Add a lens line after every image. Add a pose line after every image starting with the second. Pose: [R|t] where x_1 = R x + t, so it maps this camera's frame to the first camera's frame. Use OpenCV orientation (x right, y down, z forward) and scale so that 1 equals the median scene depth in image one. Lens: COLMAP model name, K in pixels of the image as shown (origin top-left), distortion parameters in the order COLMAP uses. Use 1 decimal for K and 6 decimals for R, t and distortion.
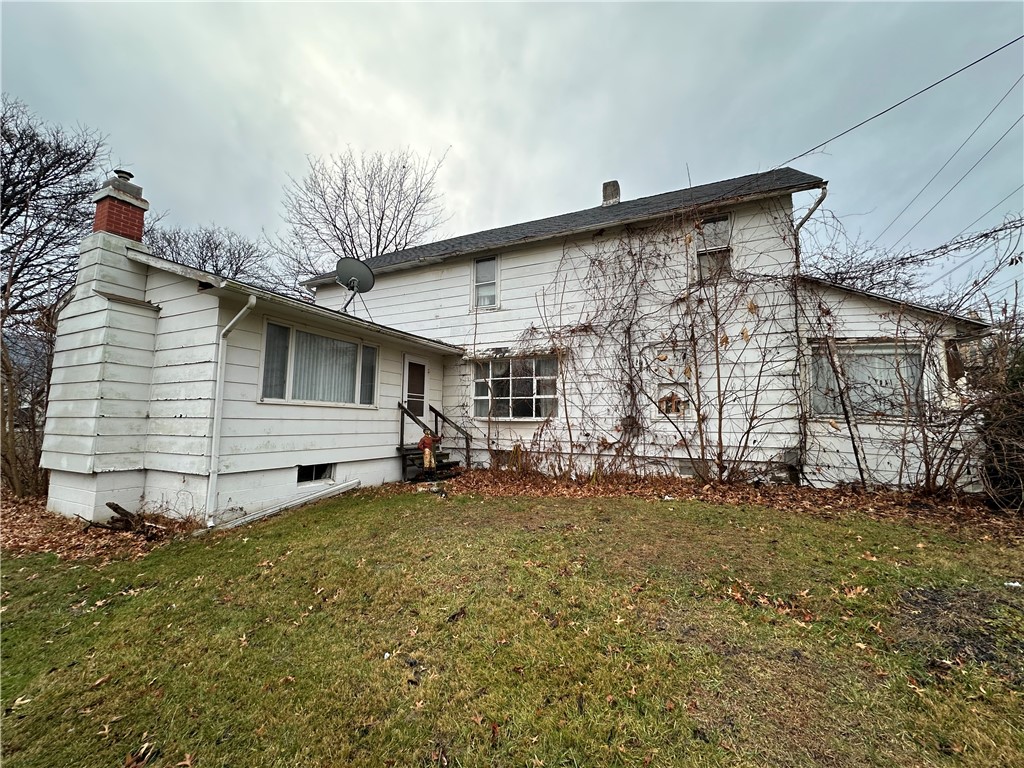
lens RADIAL K [[408.8, 0, 511.7], [0, 408.8, 383.9], [0, 0, 1]] dist [0.002417, -0.000869]
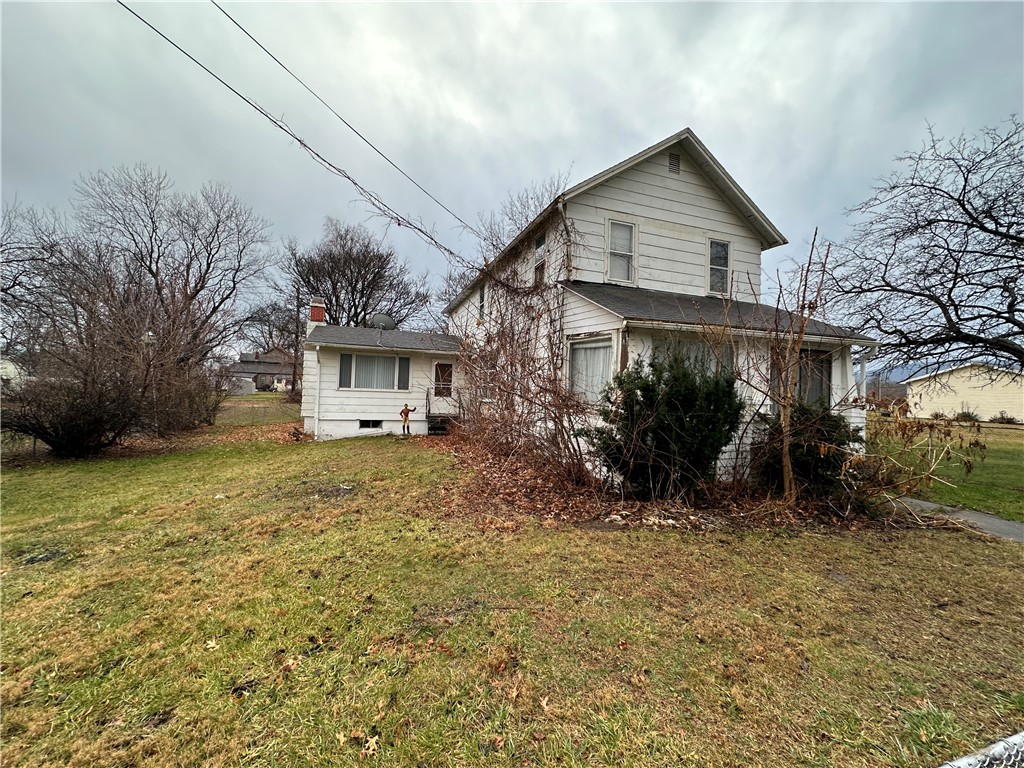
lens RADIAL K [[408.8, 0, 512.5], [0, 408.8, 379.3], [0, 0, 1]] dist [0.002417, -0.000869]
pose [[0.697248, -0.009834, -0.716763, 1.429256], [0.045540, 0.998494, 0.030601, -0.032103], [0.715382, -0.053978, 0.696646, 0.104279]]
